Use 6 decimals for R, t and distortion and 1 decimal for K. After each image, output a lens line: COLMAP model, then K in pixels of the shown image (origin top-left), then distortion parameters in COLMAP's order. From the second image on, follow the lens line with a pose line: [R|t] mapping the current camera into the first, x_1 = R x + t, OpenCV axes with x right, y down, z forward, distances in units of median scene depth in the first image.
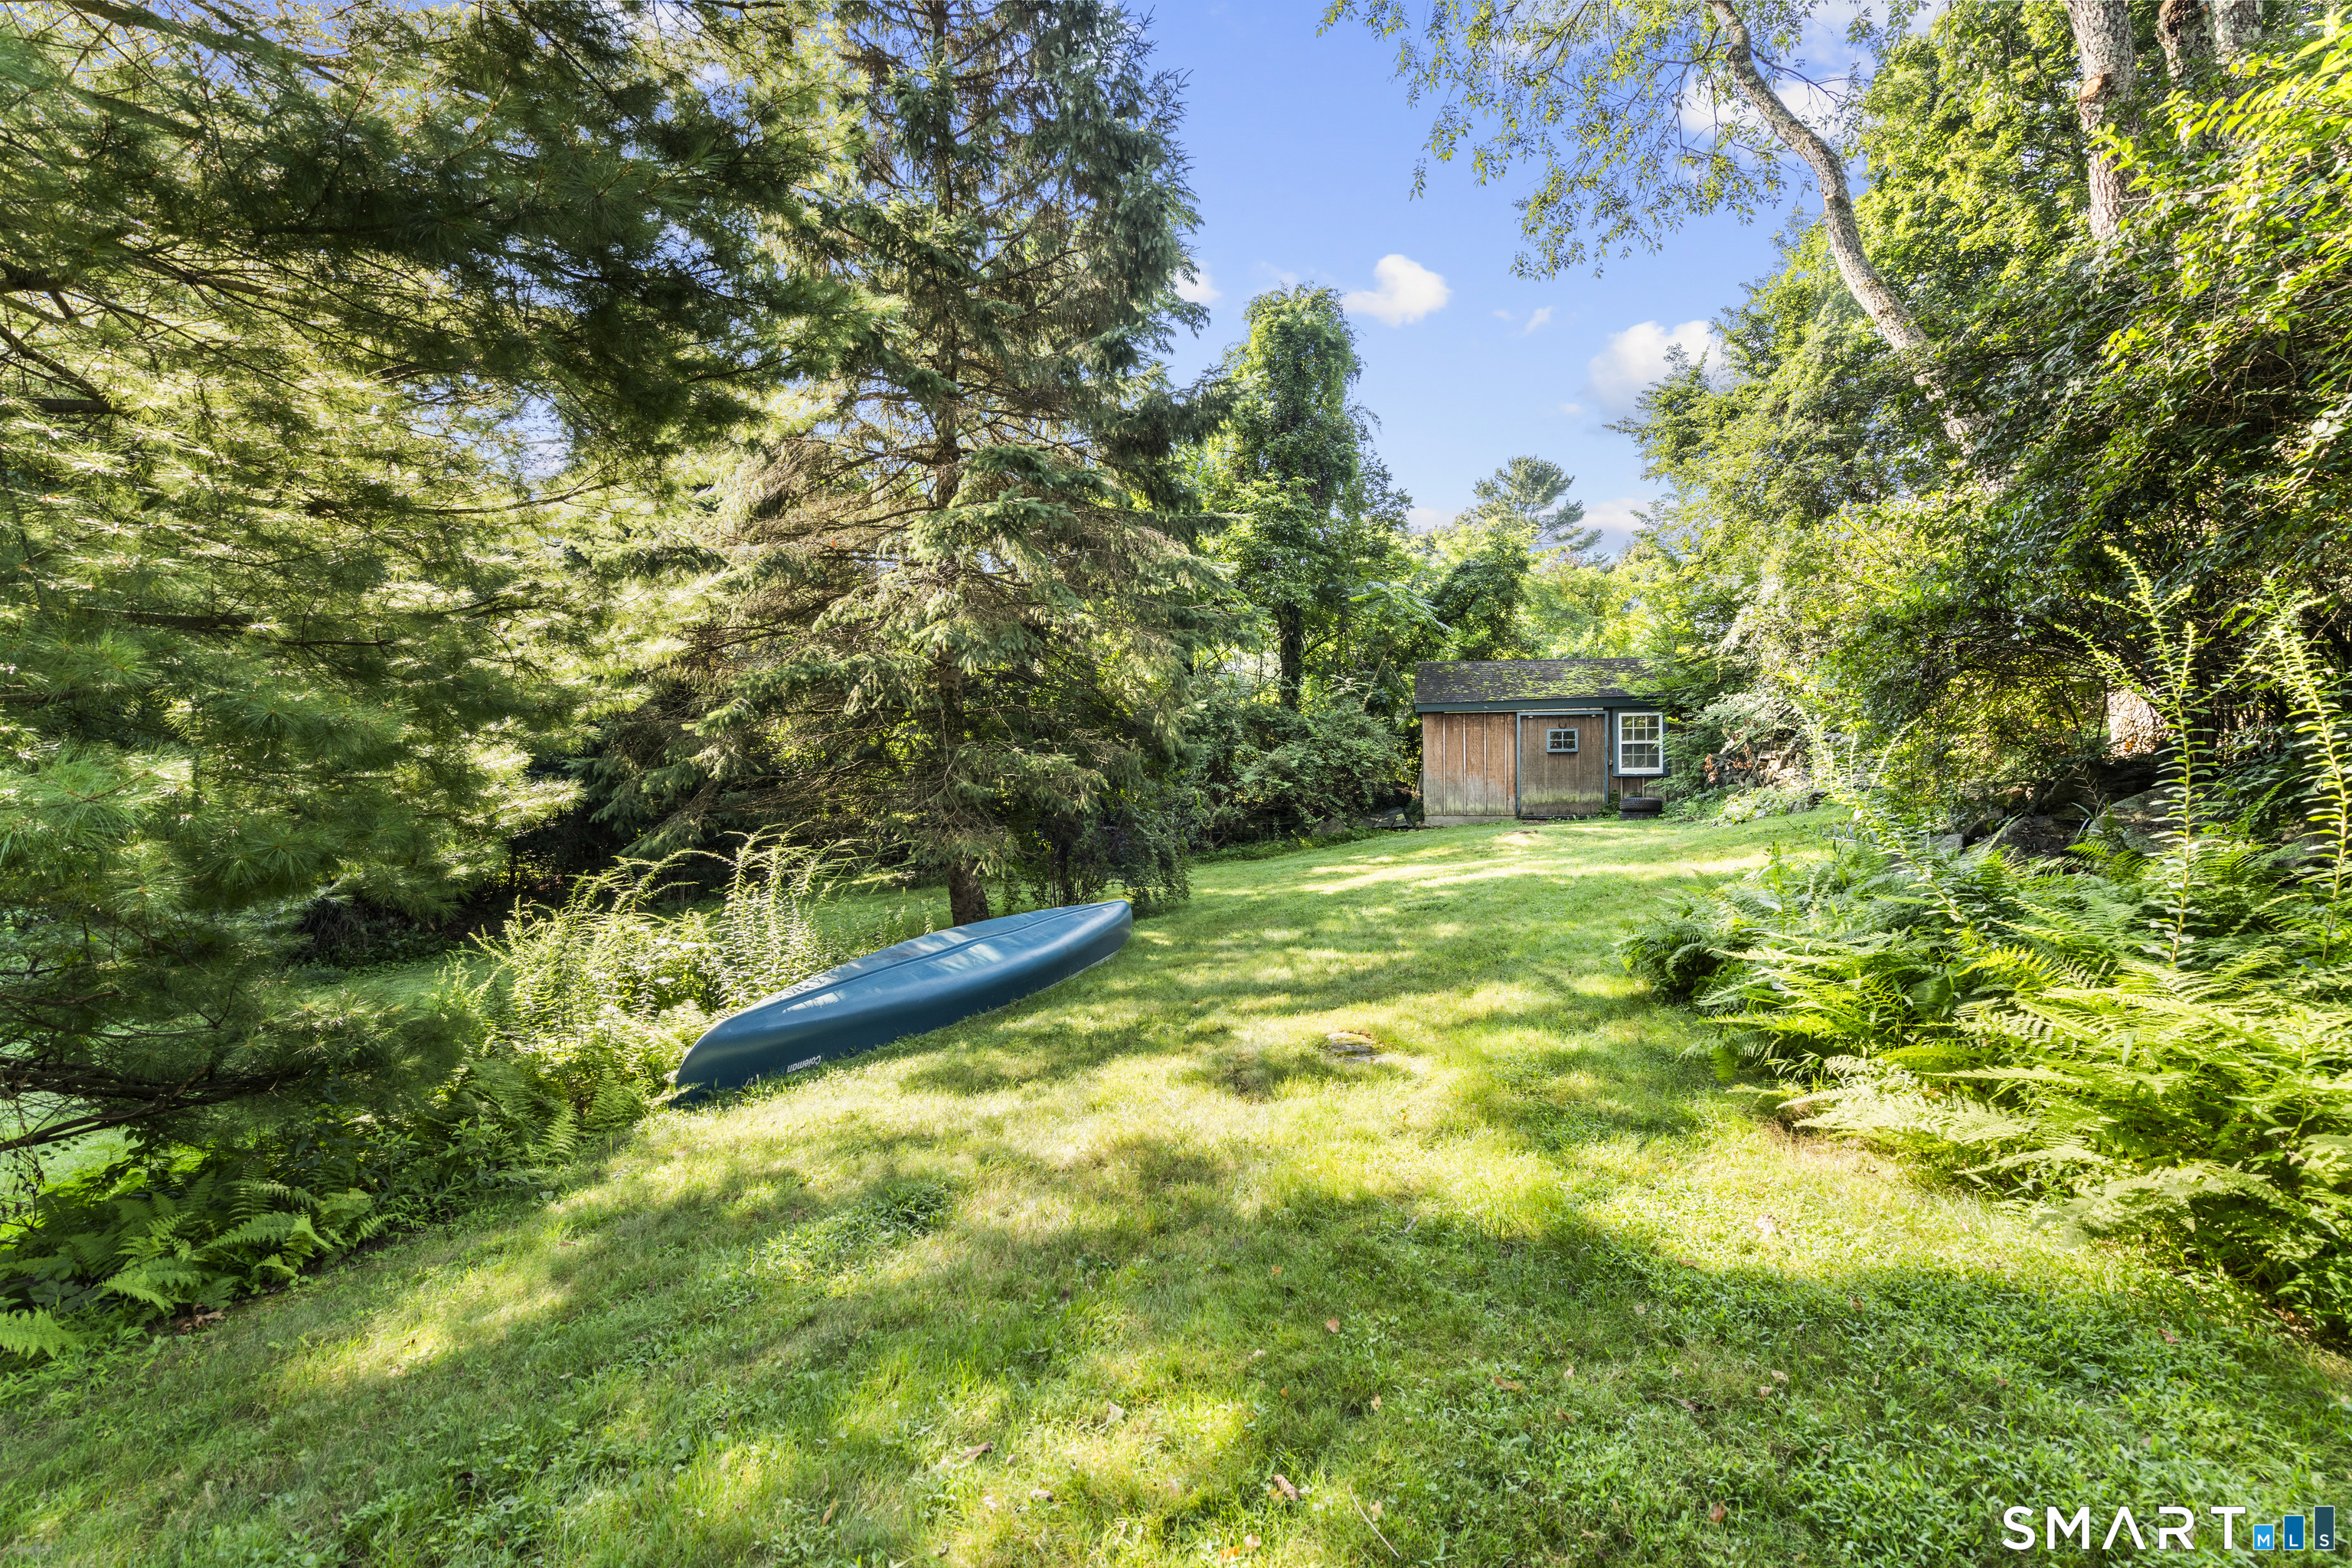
lens RADIAL K [[1071.7, 0, 1186.2], [0, 1071.7, 778.4], [0, 0, 1]] dist [-0.001382, 0.001575]
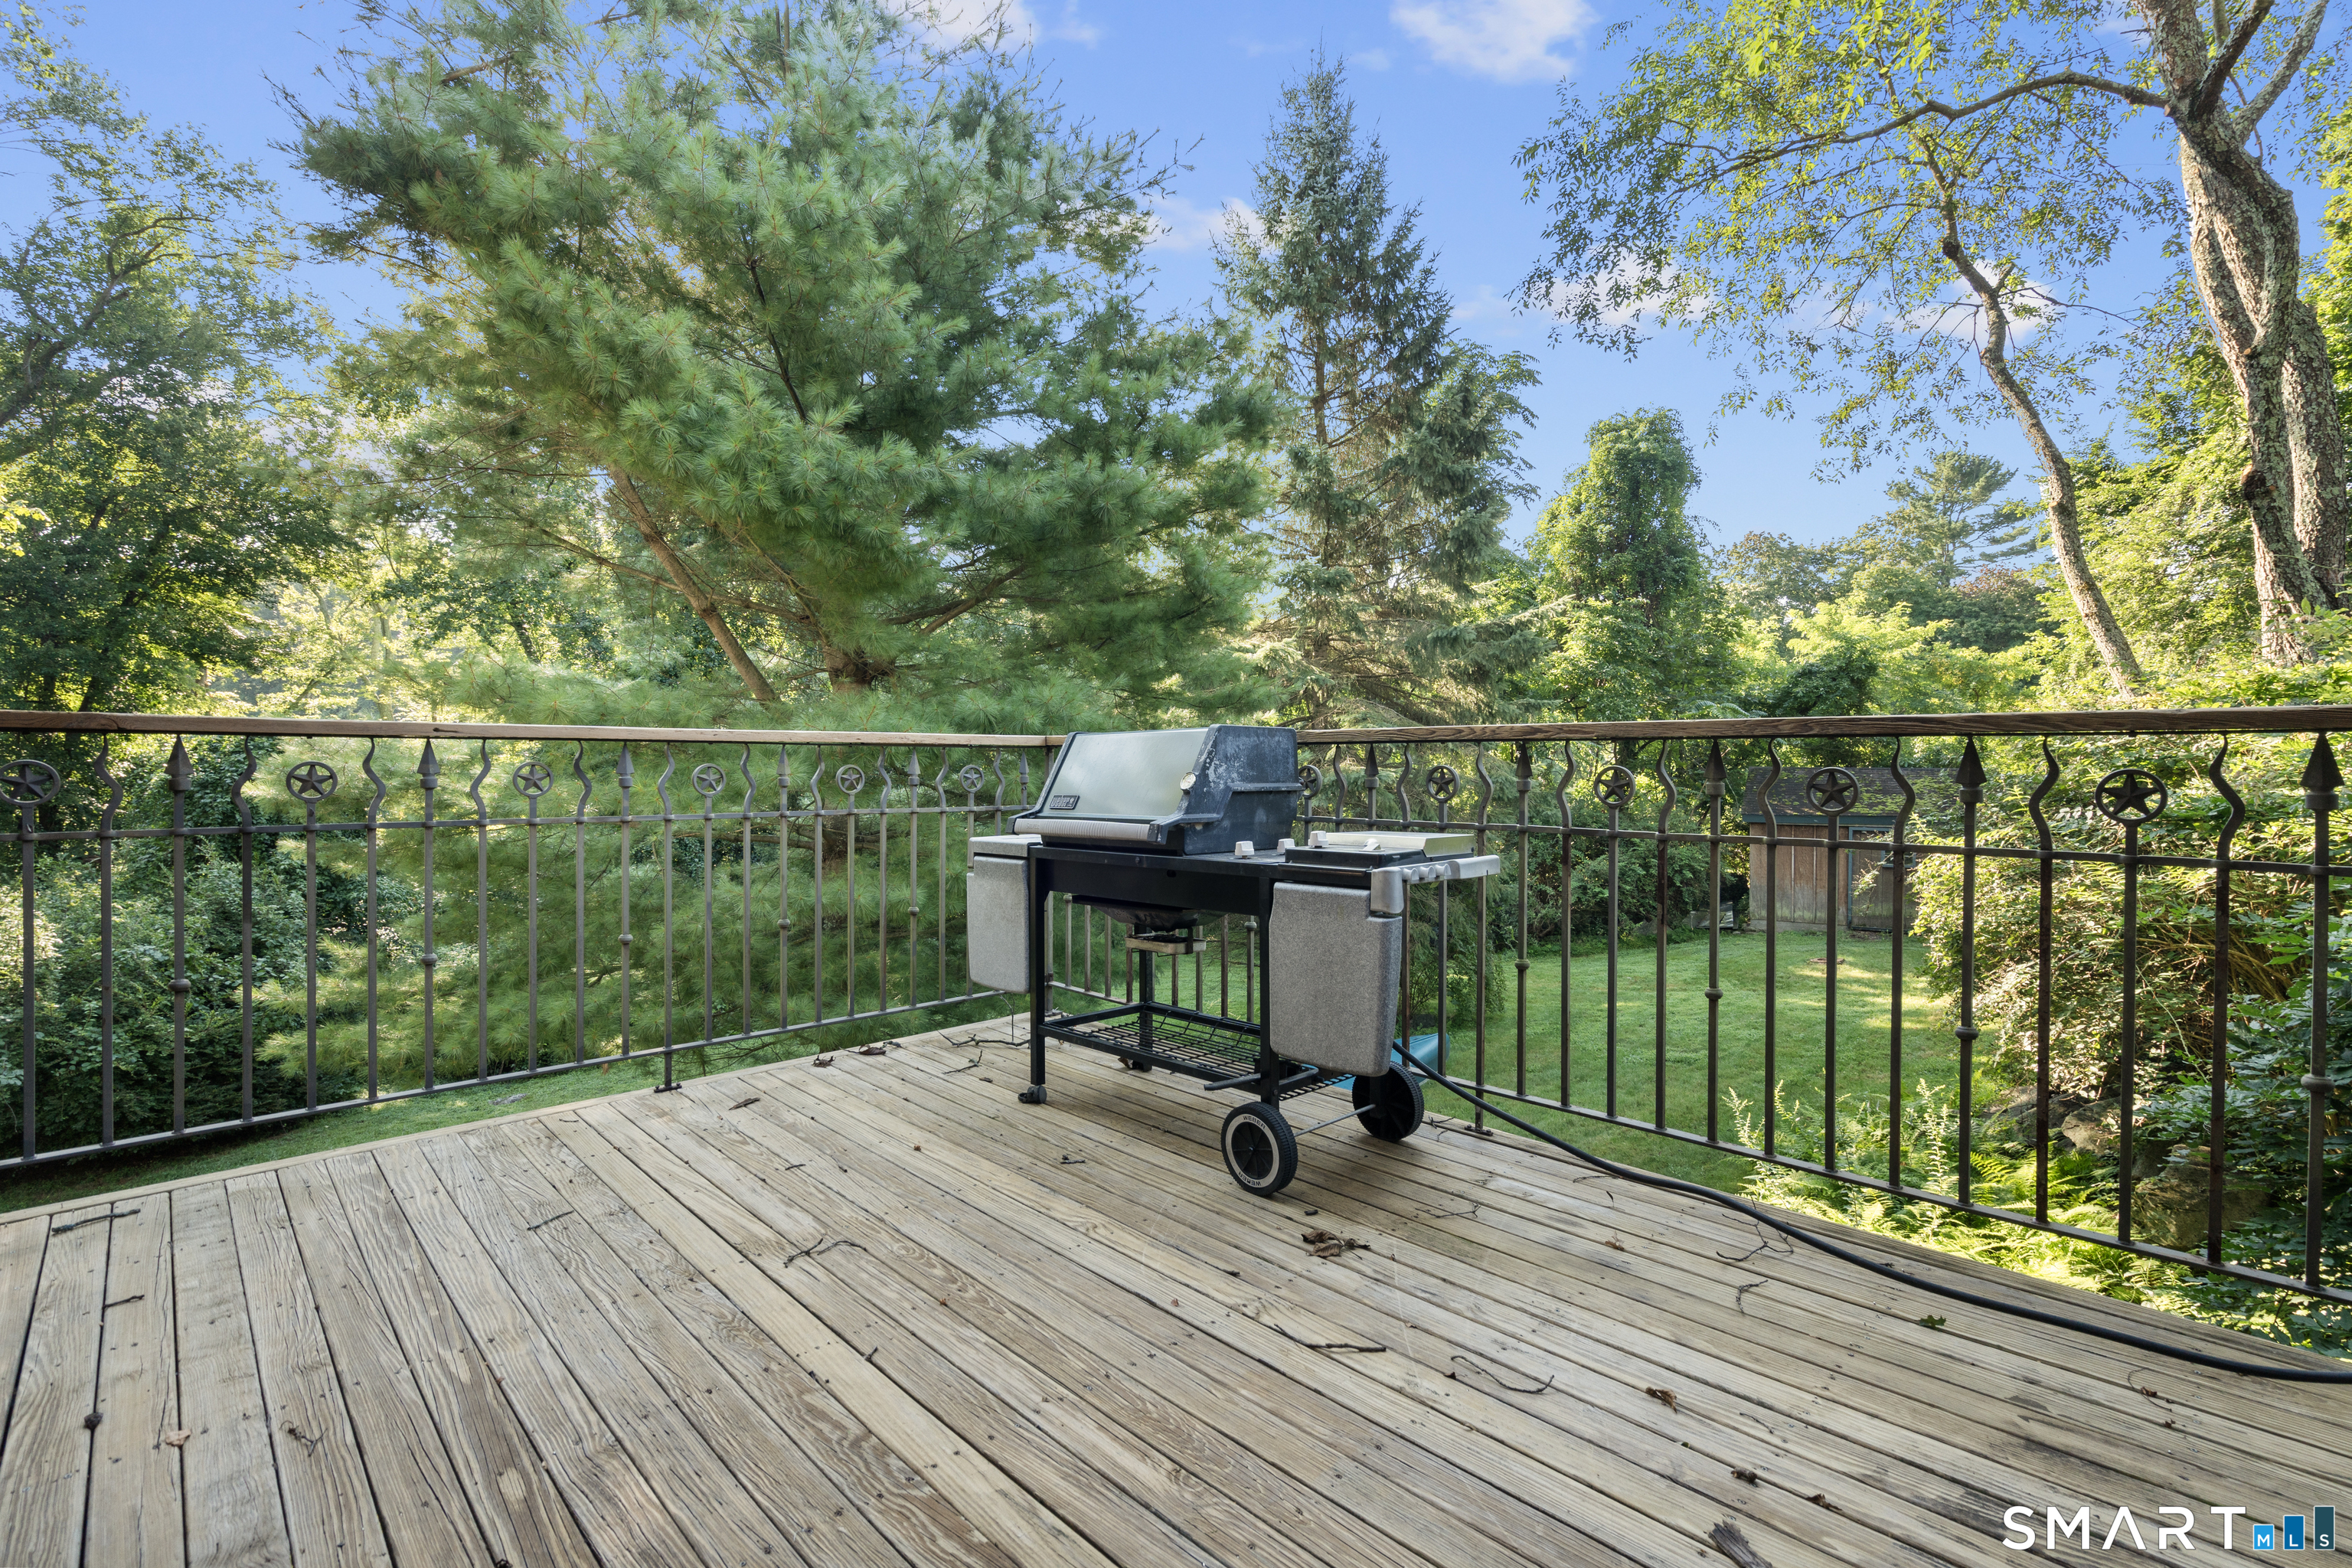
lens RADIAL K [[1071.7, 0, 1186.2], [0, 1071.7, 778.4], [0, 0, 1]] dist [-0.001382, 0.001575]
pose [[0.949692, 0.014544, -0.312847, 0.017475], [-0.020610, 0.999658, -0.016090, -0.066507], [0.312506, 0.021728, 0.949667, -0.166896]]
